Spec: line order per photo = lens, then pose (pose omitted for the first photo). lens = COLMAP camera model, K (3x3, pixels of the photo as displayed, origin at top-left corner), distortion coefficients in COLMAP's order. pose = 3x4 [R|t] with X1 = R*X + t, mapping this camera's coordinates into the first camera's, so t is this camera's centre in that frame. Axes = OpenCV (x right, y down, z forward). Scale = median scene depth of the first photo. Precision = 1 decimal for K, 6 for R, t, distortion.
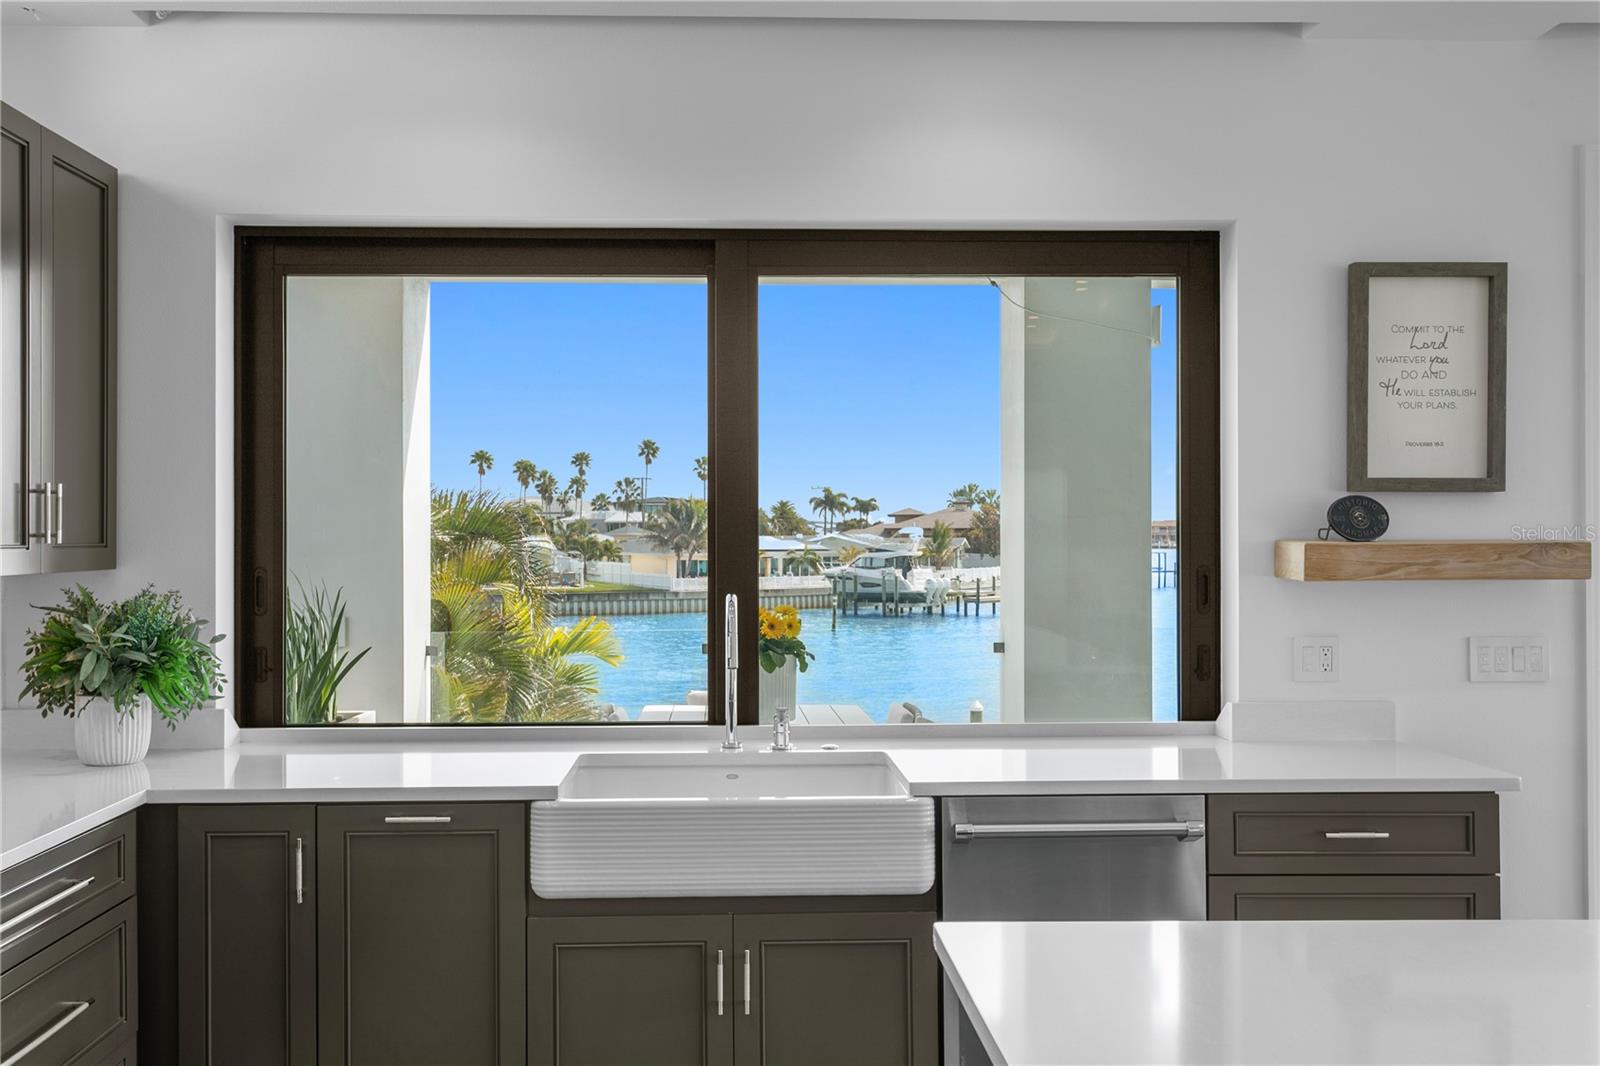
lens RADIAL K [[1452.2, 0, 762.0], [0, 1452.2, 530.9], [0, 0, 1]] dist [0.006243, 0.018088]
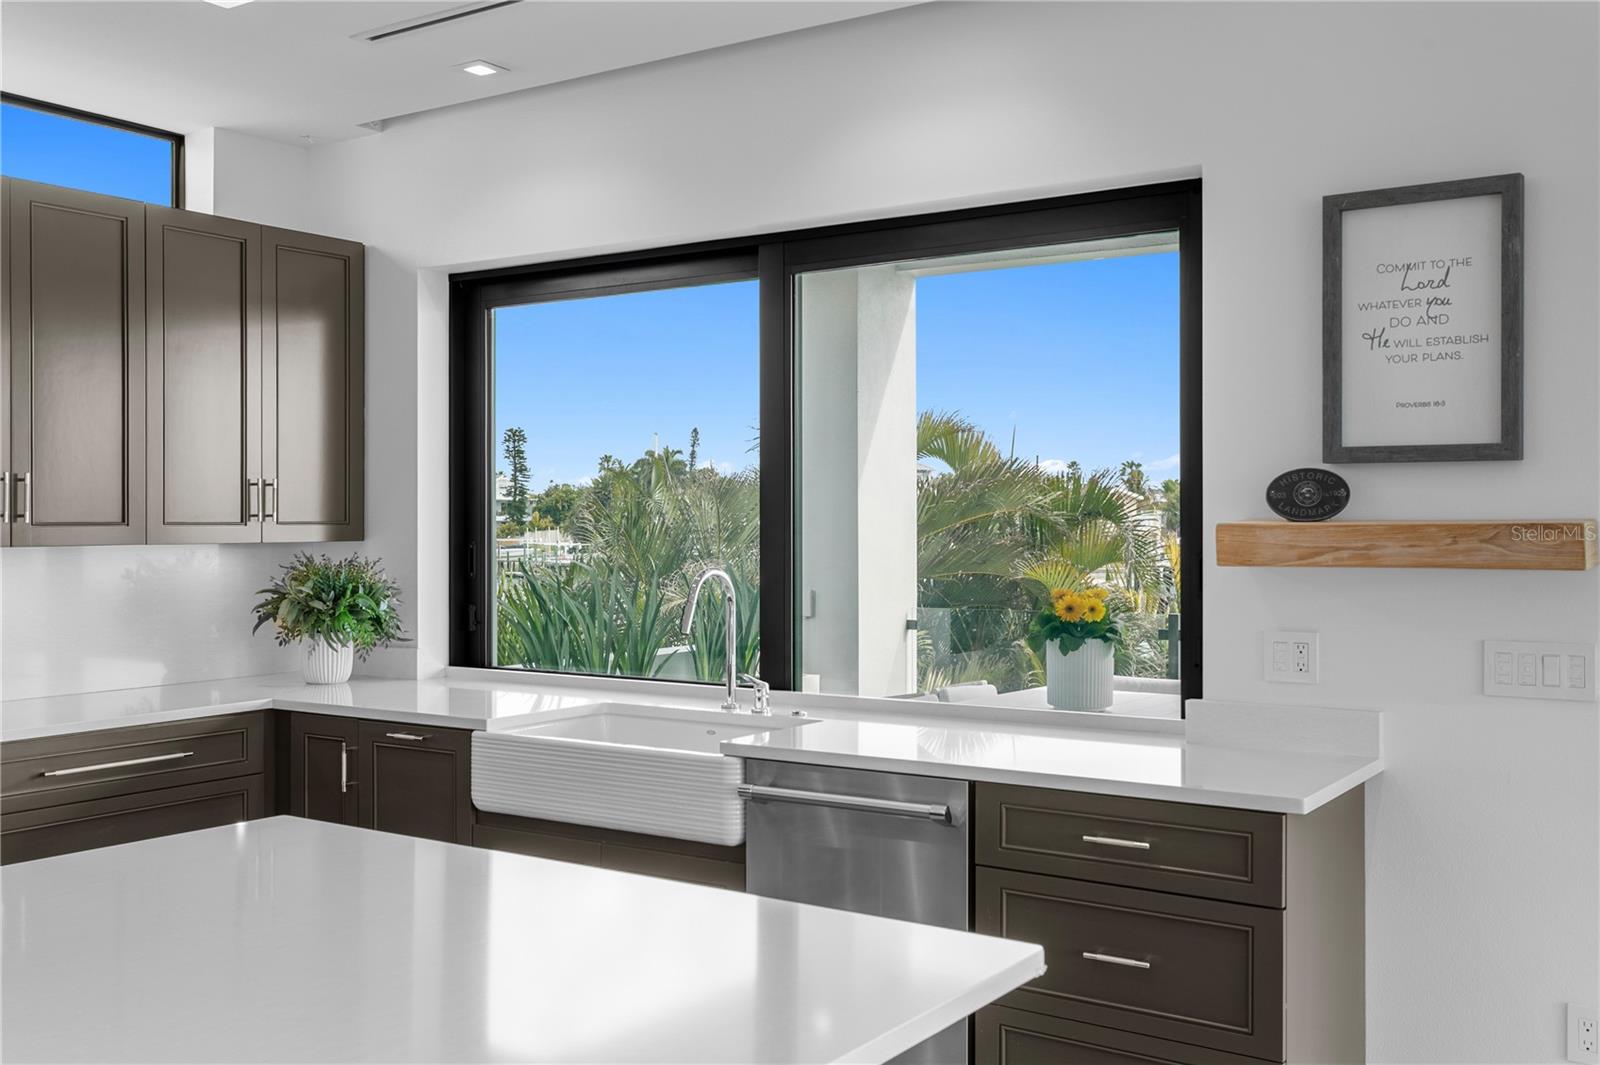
lens RADIAL K [[1530.2, 0, 775.2], [0, 1530.2, 508.7], [0, 0, 1]] dist [0.009856, 0.000000]
pose [[0.810047, -0.003484, -0.586355, 0.667500], [0.002329, 0.999994, -0.002724, 0.001287], [0.586360, 0.000841, 0.810050, 0.078627]]
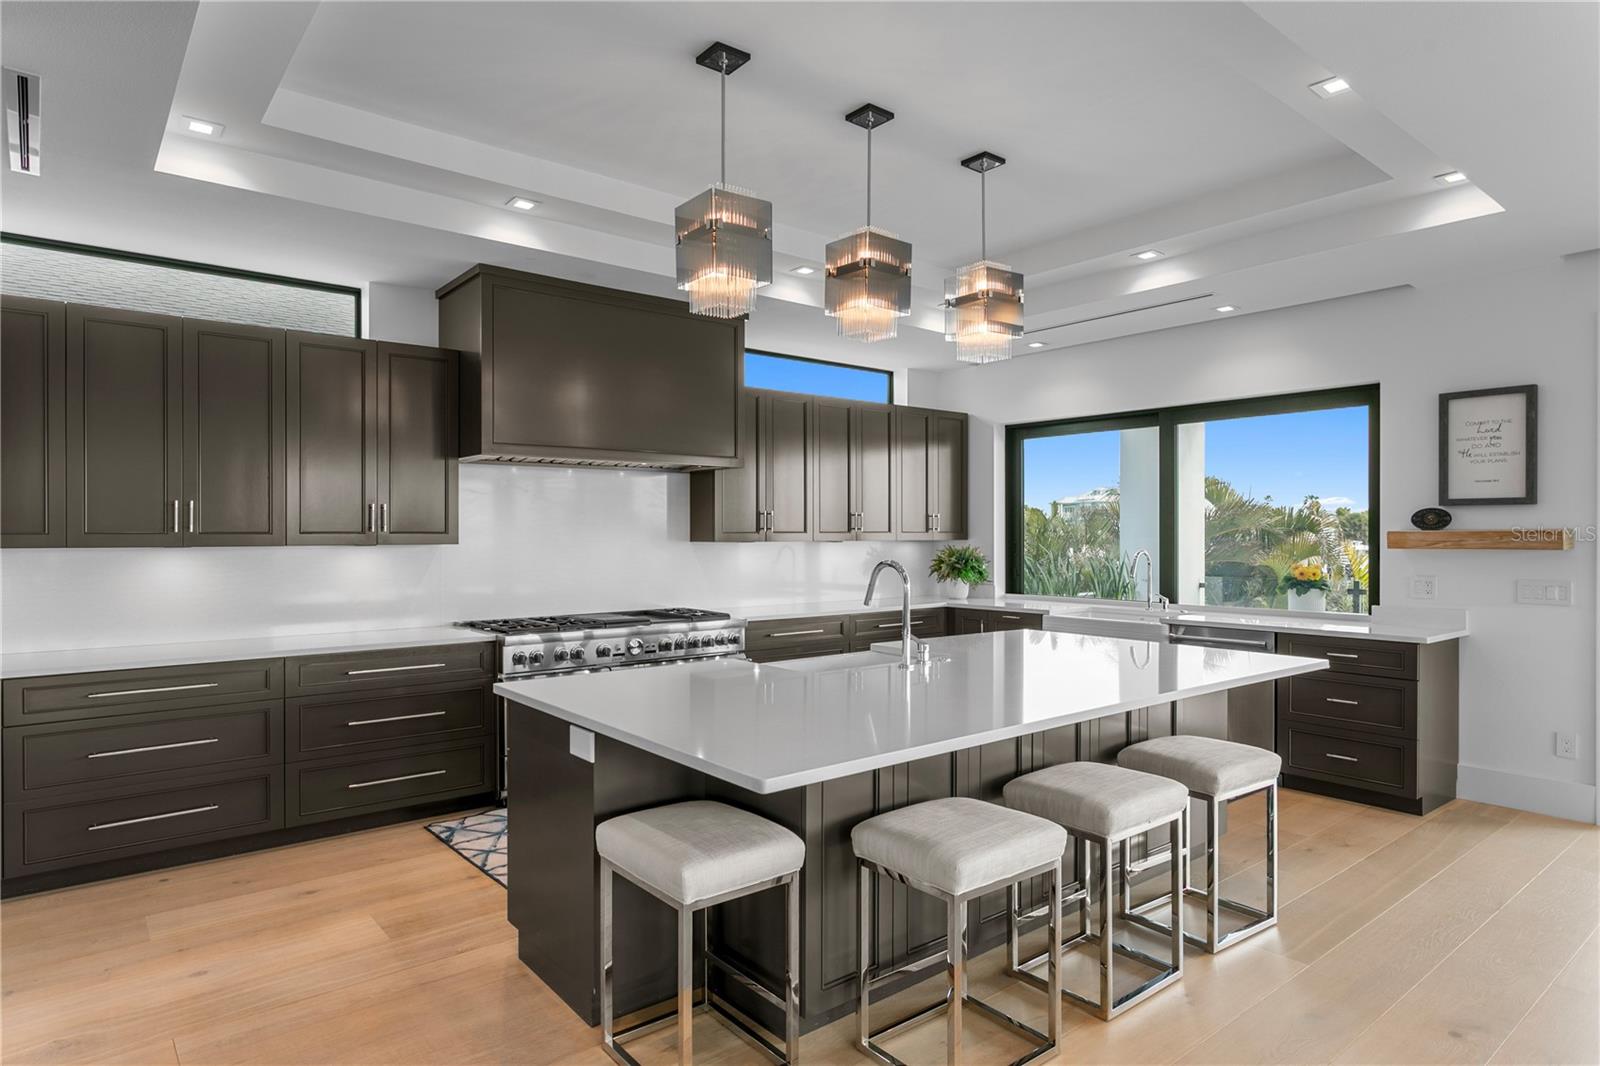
lens RADIAL K [[921.4, 0, 787.6], [0, 921.4, 531.7], [0, 0, 1]] dist [0.022312, -0.000548]
pose [[0.613349, -0.000512, -0.789812, 0.869636], [0.002954, 0.999994, 0.001646, 0.004150], [0.789807, -0.003343, 0.613347, -0.519598]]
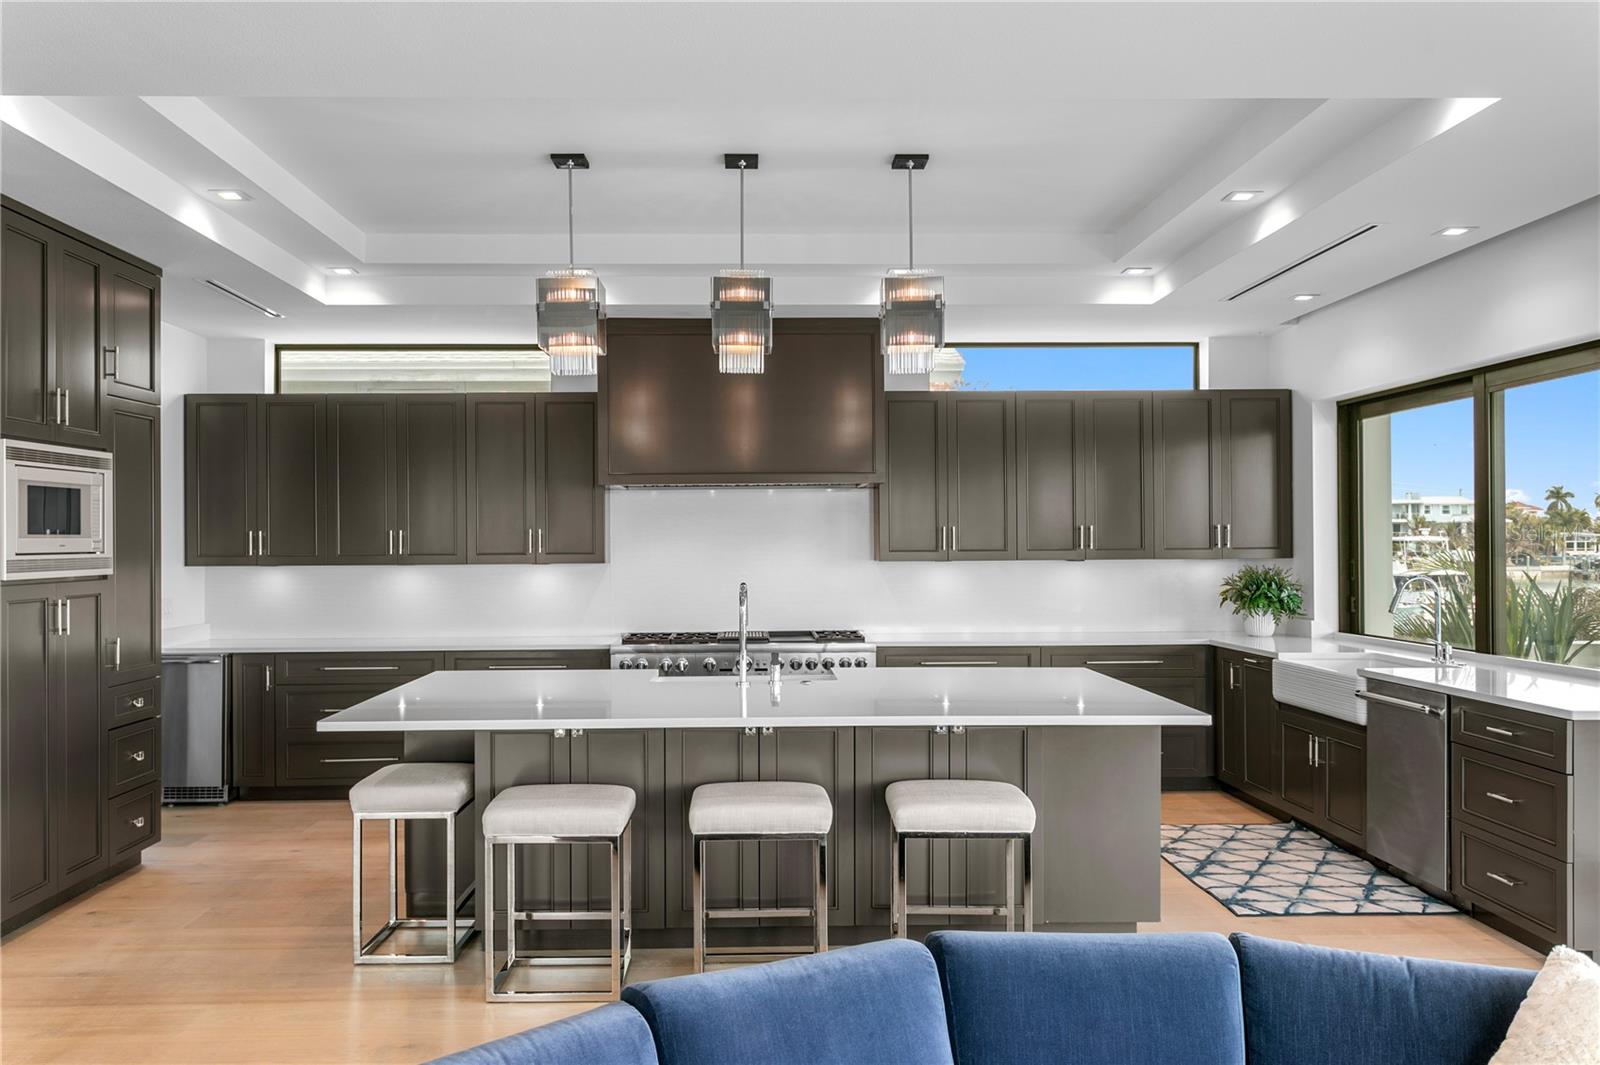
lens RADIAL K [[1209.1, 0, 791.3], [0, 1209.1, 534.2], [0, 0, 1]] dist [0.039440, 0.001123]
pose [[0.008695, -0.005973, -0.999944, 1.474564], [0.010142, 0.999931, -0.005884, -0.008646], [0.999911, -0.010090, 0.008755, 0.168725]]
